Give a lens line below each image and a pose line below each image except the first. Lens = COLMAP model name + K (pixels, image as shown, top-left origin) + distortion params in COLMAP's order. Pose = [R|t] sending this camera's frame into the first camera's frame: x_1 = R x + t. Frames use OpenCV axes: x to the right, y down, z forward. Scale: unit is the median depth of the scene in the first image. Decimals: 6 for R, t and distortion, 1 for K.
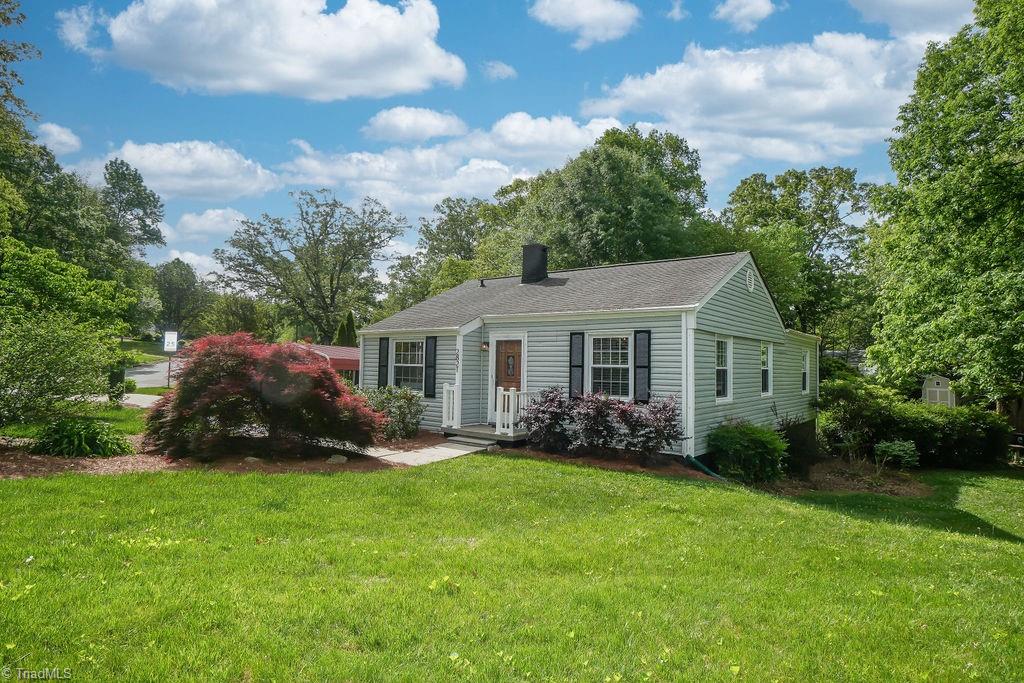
lens RADIAL K [[637.4, 0, 507.4], [0, 637.4, 337.2], [0, 0, 1]] dist [-0.016695, 0.004878]
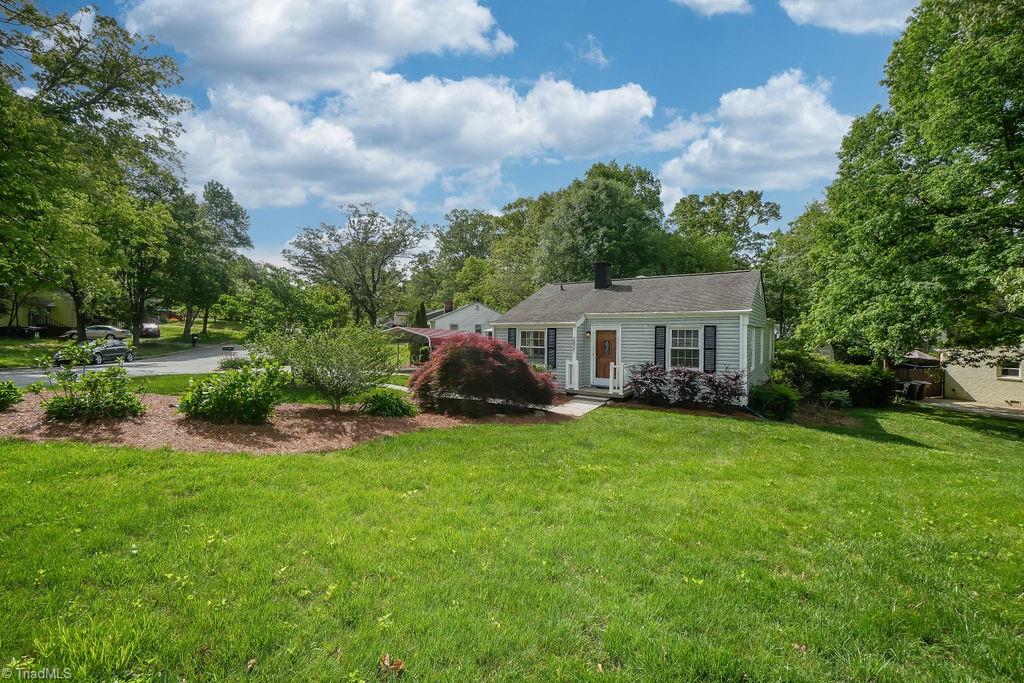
lens RADIAL K [[483.1, 0, 503.7], [0, 483.1, 343.4], [0, 0, 1]] dist [-0.011453, 0.000526]
pose [[0.997651, -0.014060, 0.067038, -0.134518], [0.009368, 0.997518, 0.069787, -0.019691], [-0.067853, -0.068995, 0.995307, -0.049328]]
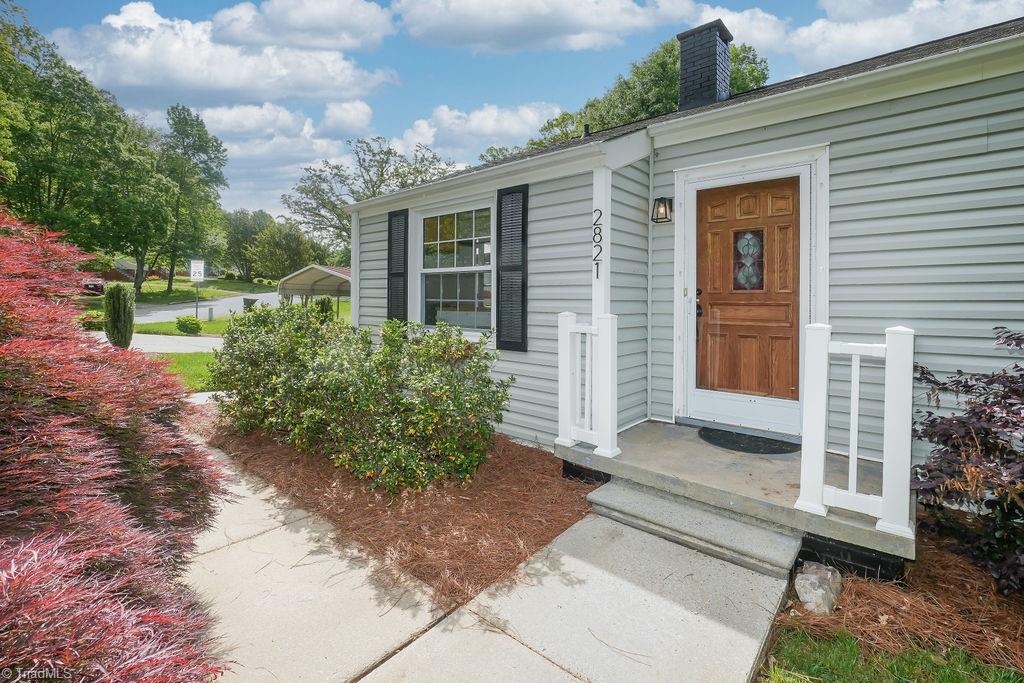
lens RADIAL K [[483.1, 0, 504.6], [0, 483.1, 307.9], [0, 0, 1]] dist [-0.011453, 0.000526]
pose [[0.997951, -0.012763, -0.062690, -0.047180], [0.016434, 0.998158, 0.058395, 0.023048], [0.061829, -0.059306, 0.996323, 0.313289]]
